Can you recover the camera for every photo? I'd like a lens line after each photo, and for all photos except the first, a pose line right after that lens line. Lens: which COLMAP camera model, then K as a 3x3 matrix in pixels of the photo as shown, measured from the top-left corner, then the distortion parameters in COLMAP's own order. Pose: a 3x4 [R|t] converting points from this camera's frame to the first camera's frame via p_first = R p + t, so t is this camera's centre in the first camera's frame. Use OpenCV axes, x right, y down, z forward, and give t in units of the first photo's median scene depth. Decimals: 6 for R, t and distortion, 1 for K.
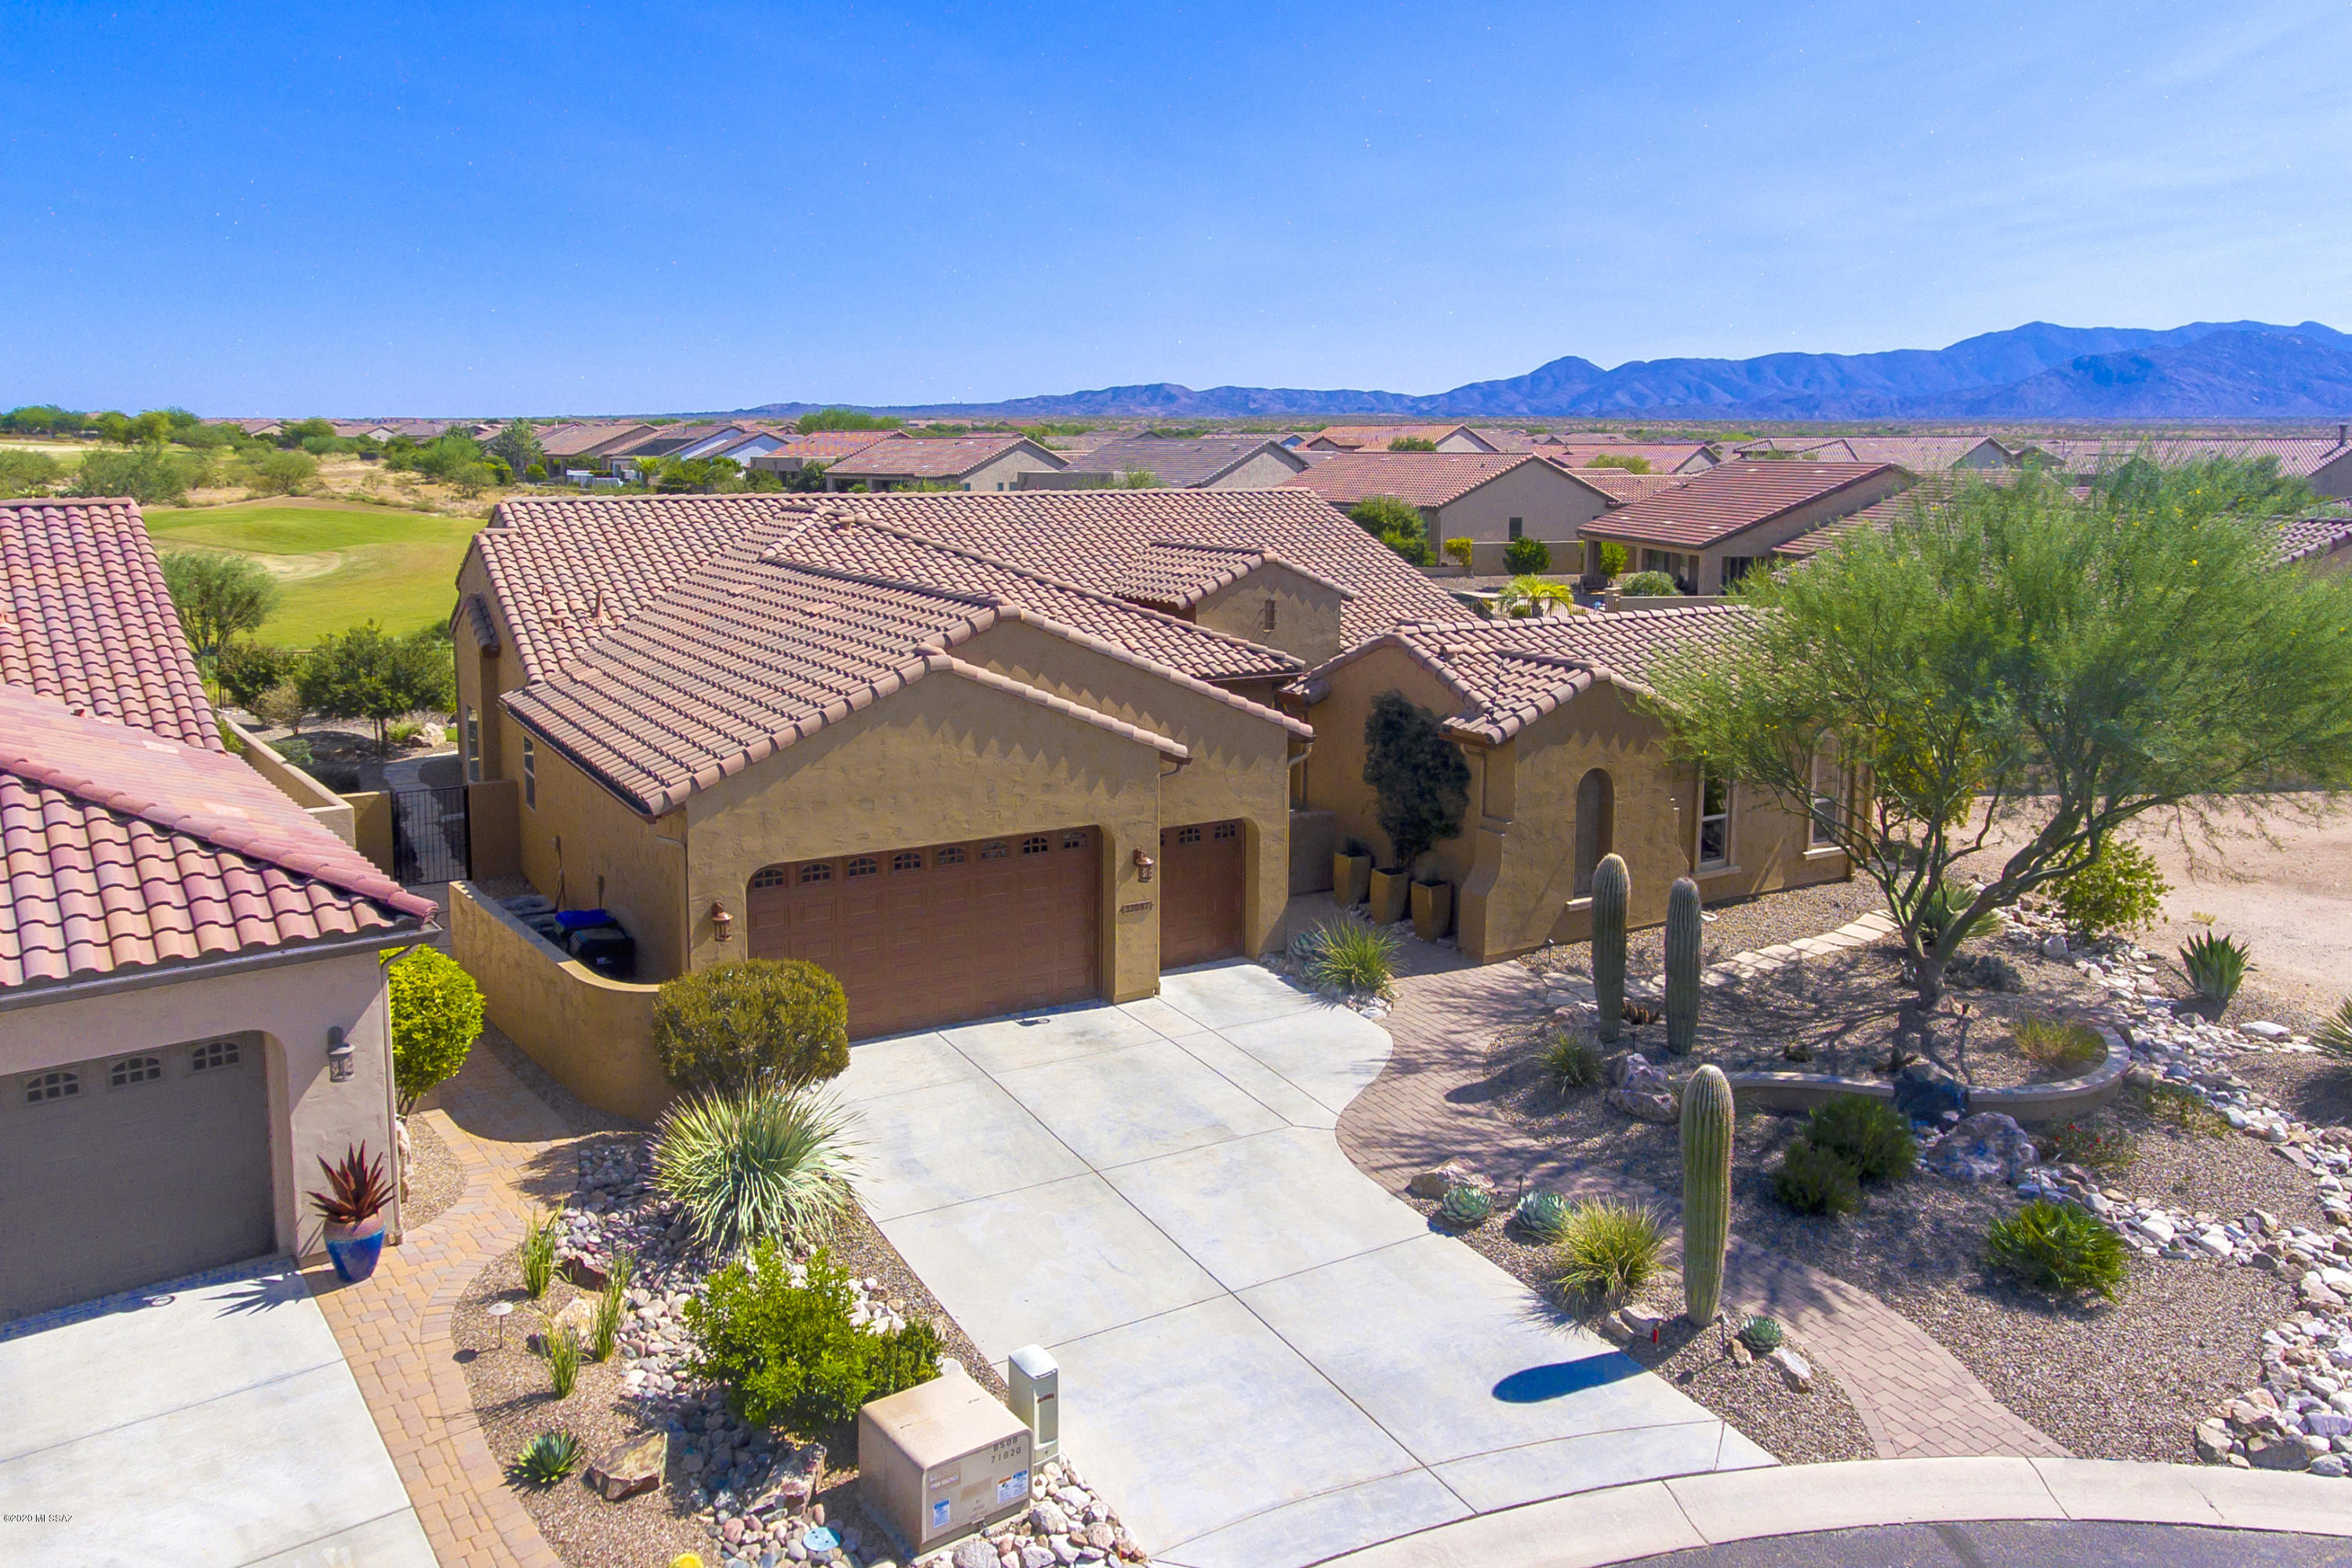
lens RADIAL K [[1987.1, 0, 1178.7], [0, 1987.1, 790.5], [0, 0, 1]] dist [-0.000459, 0.000869]
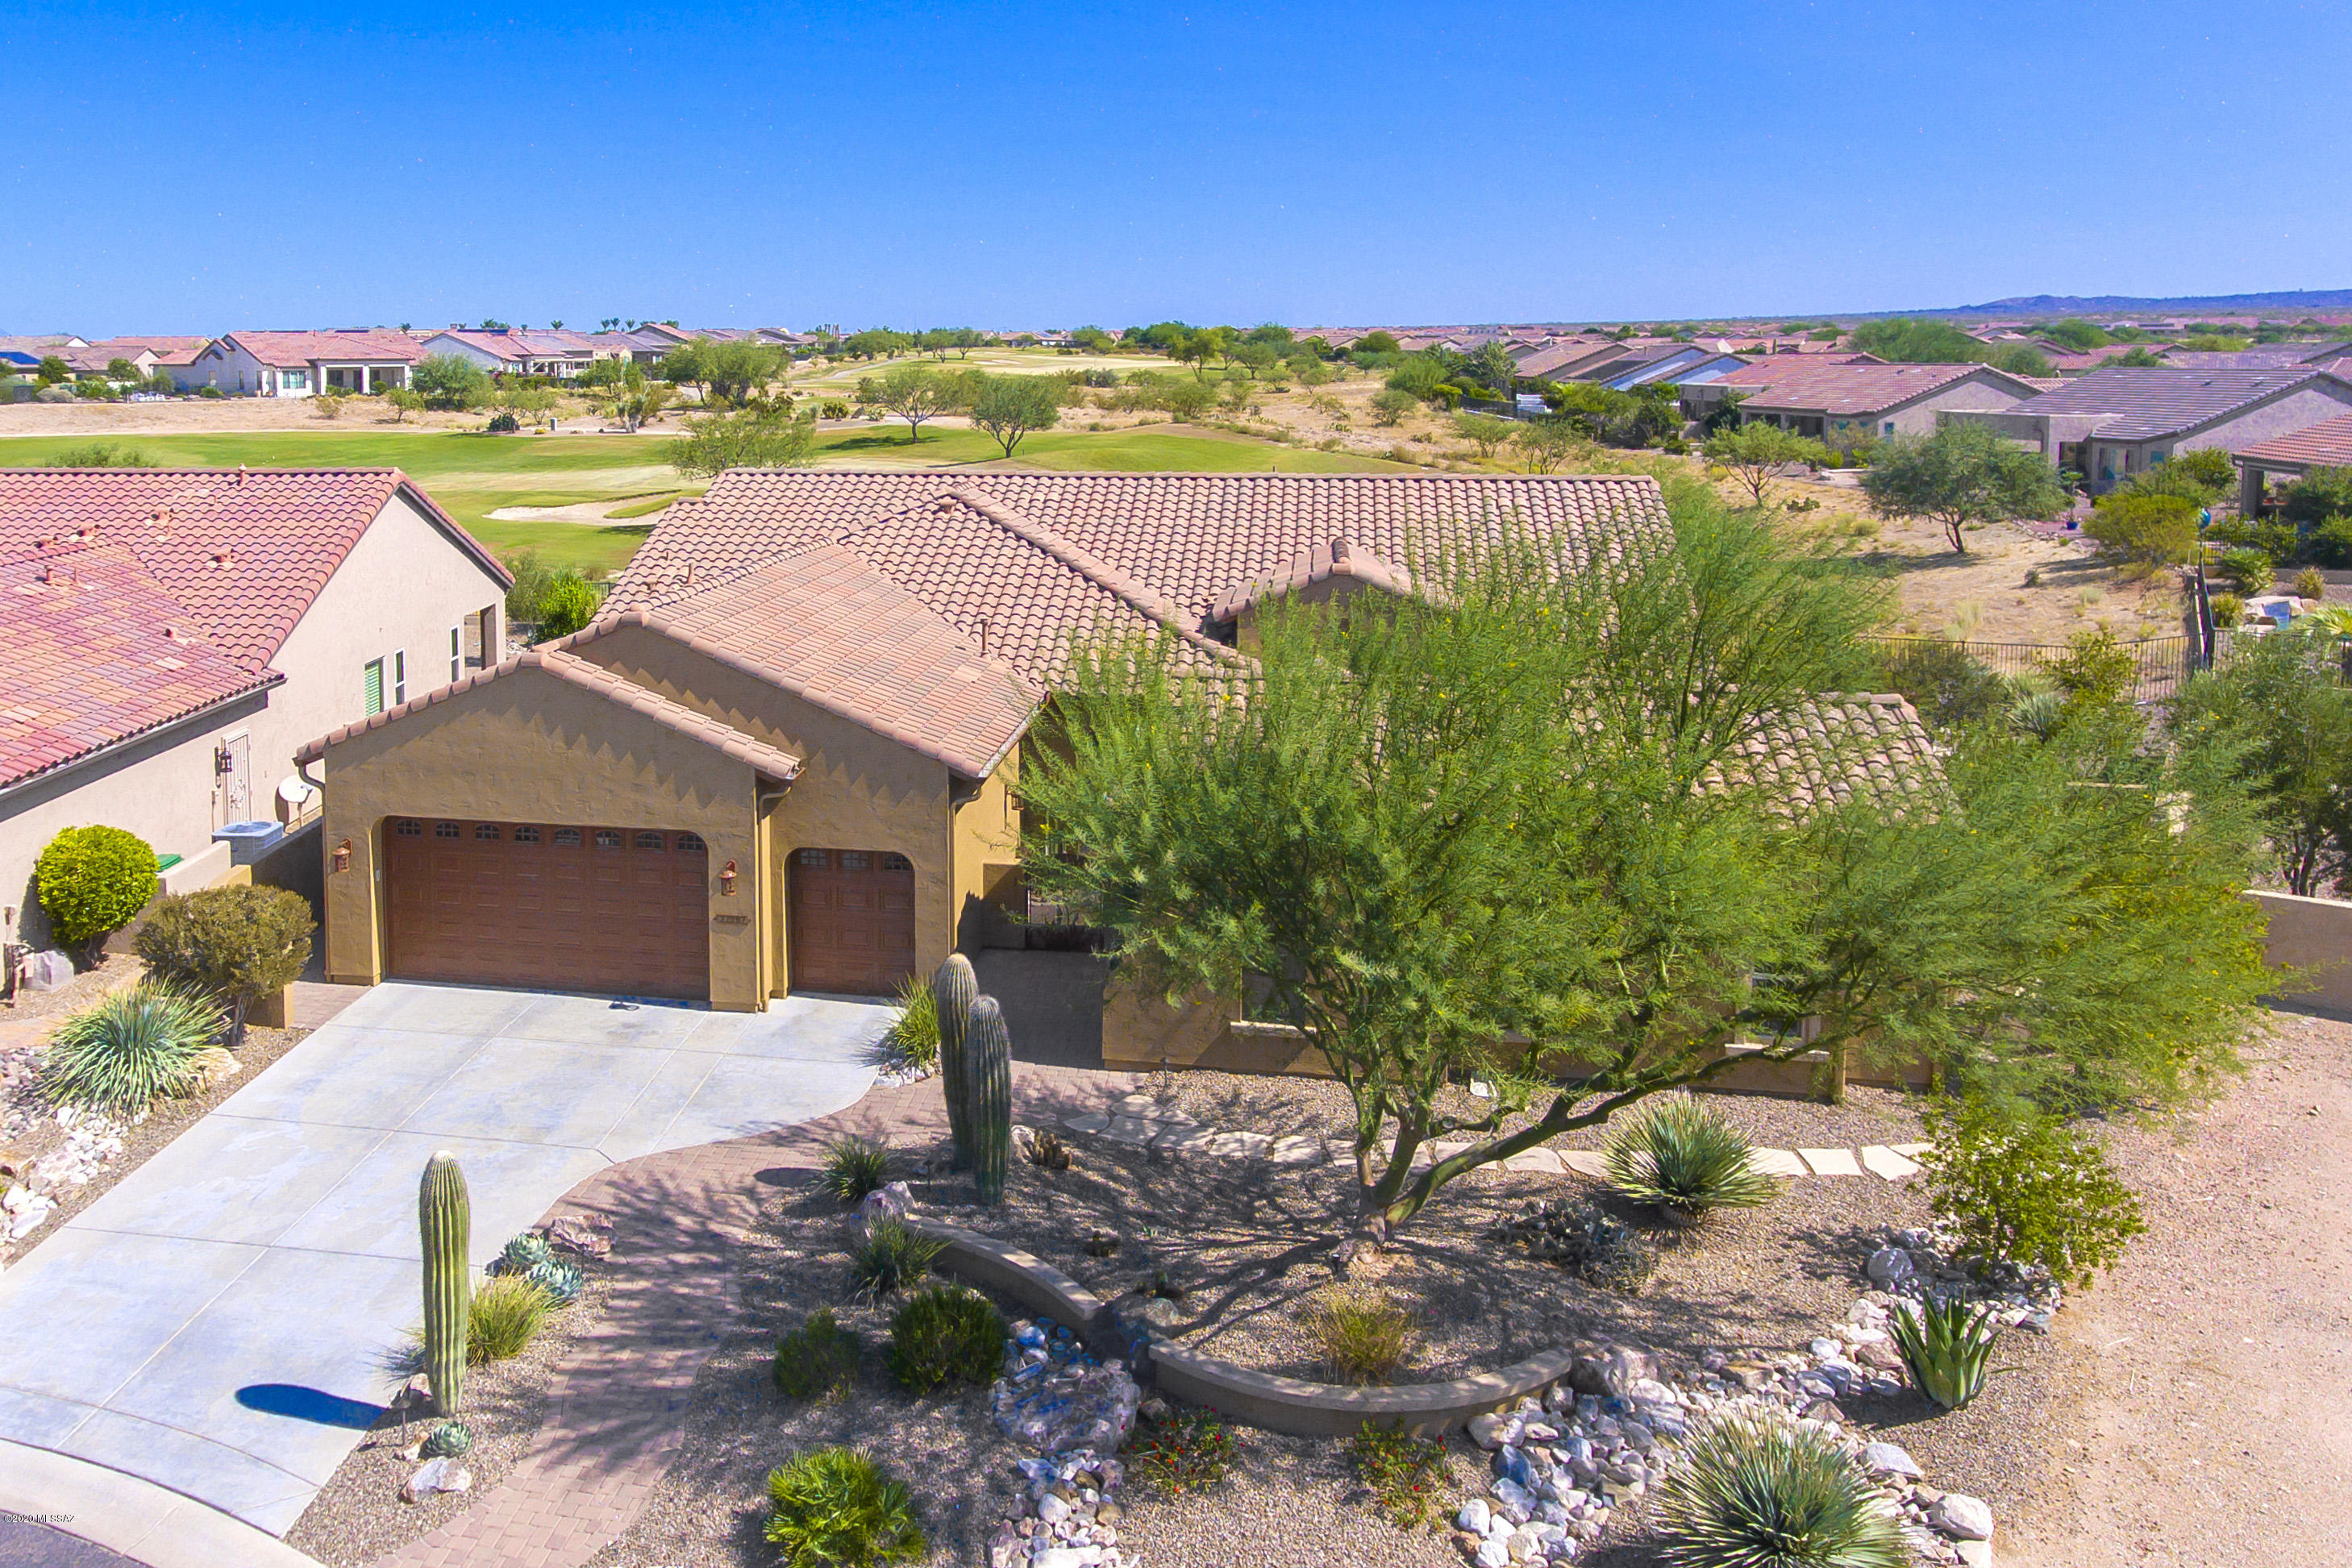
lens RADIAL K [[2391.3, 0, 1175.2], [0, 2391.3, 779.1], [0, 0, 1]] dist [-0.019840, 0.000000]
pose [[0.660575, 0.139470, -0.737691, 1.031452], [-0.116700, 0.989725, 0.082620, -0.140689], [0.741634, 0.031512, 0.670064, 0.365217]]
